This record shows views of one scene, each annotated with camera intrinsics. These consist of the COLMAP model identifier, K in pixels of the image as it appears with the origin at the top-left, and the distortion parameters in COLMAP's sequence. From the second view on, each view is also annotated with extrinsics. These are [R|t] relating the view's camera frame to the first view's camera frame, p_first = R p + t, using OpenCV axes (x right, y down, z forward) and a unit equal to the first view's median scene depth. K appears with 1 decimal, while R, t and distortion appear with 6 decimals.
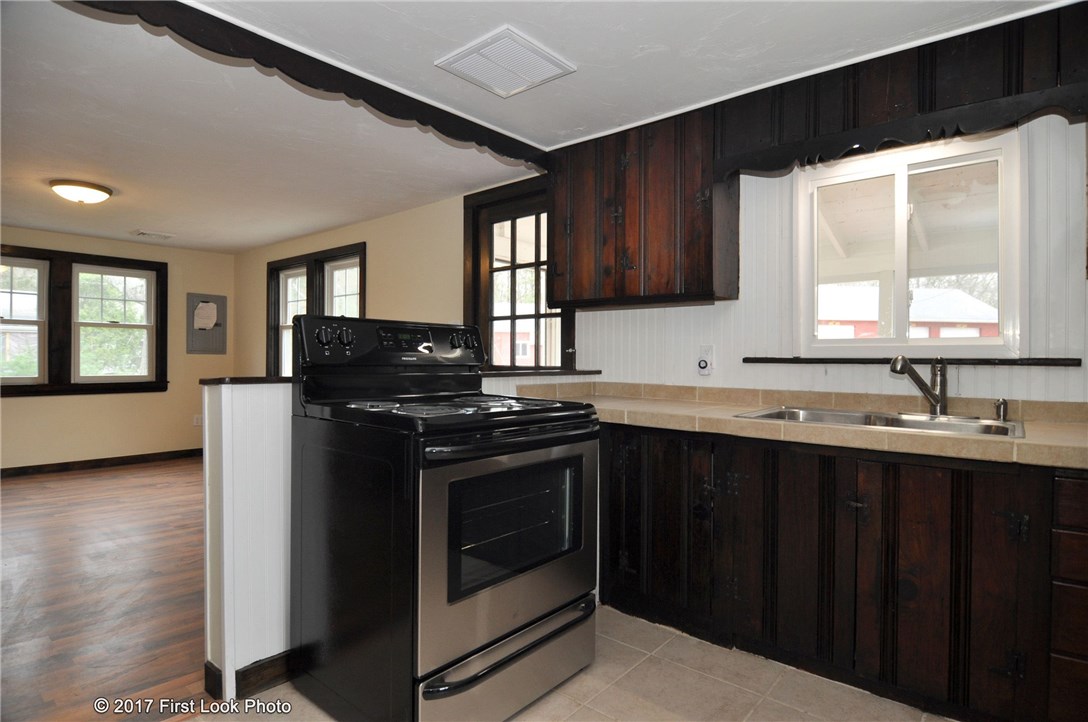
lens RADIAL K [[601.1, 0, 534.8], [0, 601.1, 356.1], [0, 0, 1]] dist [-0.005036, -0.010418]
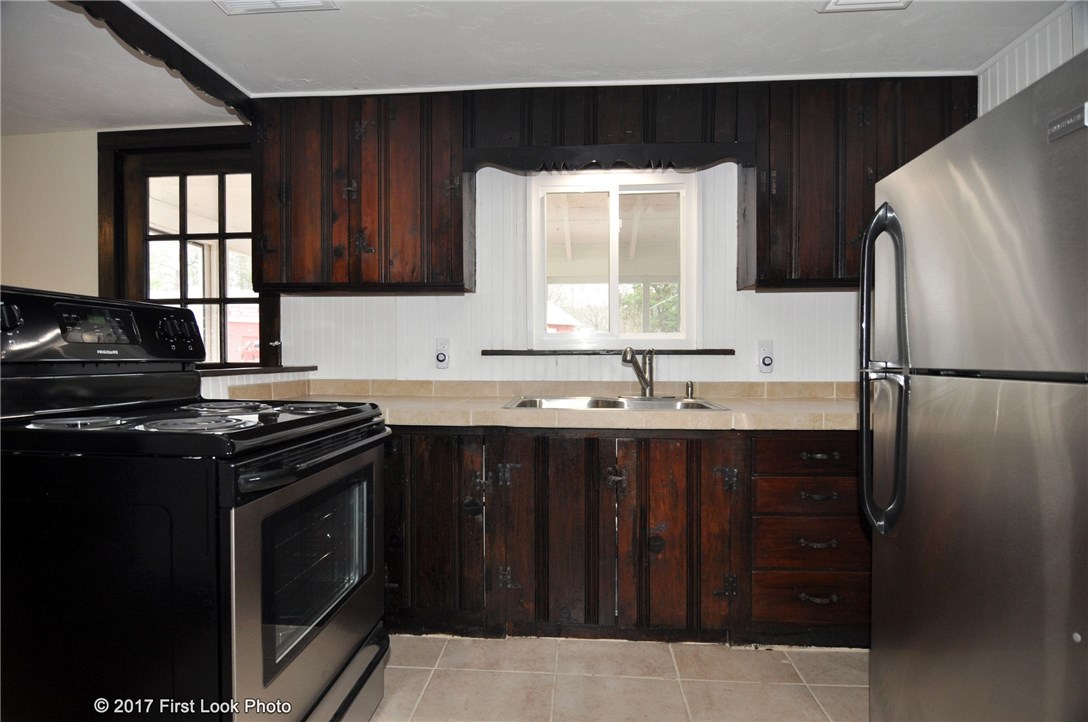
lens RADIAL K [[597.0, 0, 544.0], [0, 597.0, 361.0], [0, 0, 1]] dist [-0.009857, -0.002164]
pose [[0.794665, -0.012805, 0.606914, -0.178364], [0.004839, 0.999879, 0.014760, 0.006012], [-0.607029, -0.008792, 0.794631, 0.133230]]
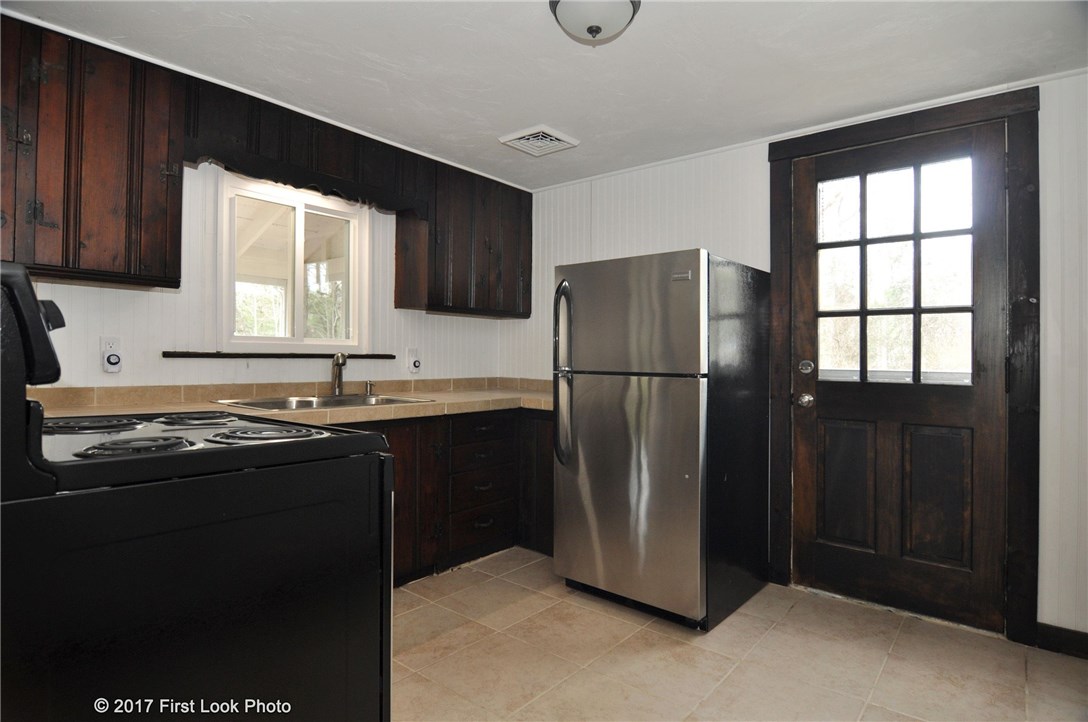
lens RADIAL K [[583.1, 0, 544.6], [0, 583.1, 348.3], [0, 0, 1]] dist [-0.003873, -0.001276]
pose [[-0.028233, 0.006866, 0.999578, -0.552288], [-0.016892, 0.999830, -0.007345, -0.006355], [-0.999459, -0.017092, -0.028112, 0.438047]]
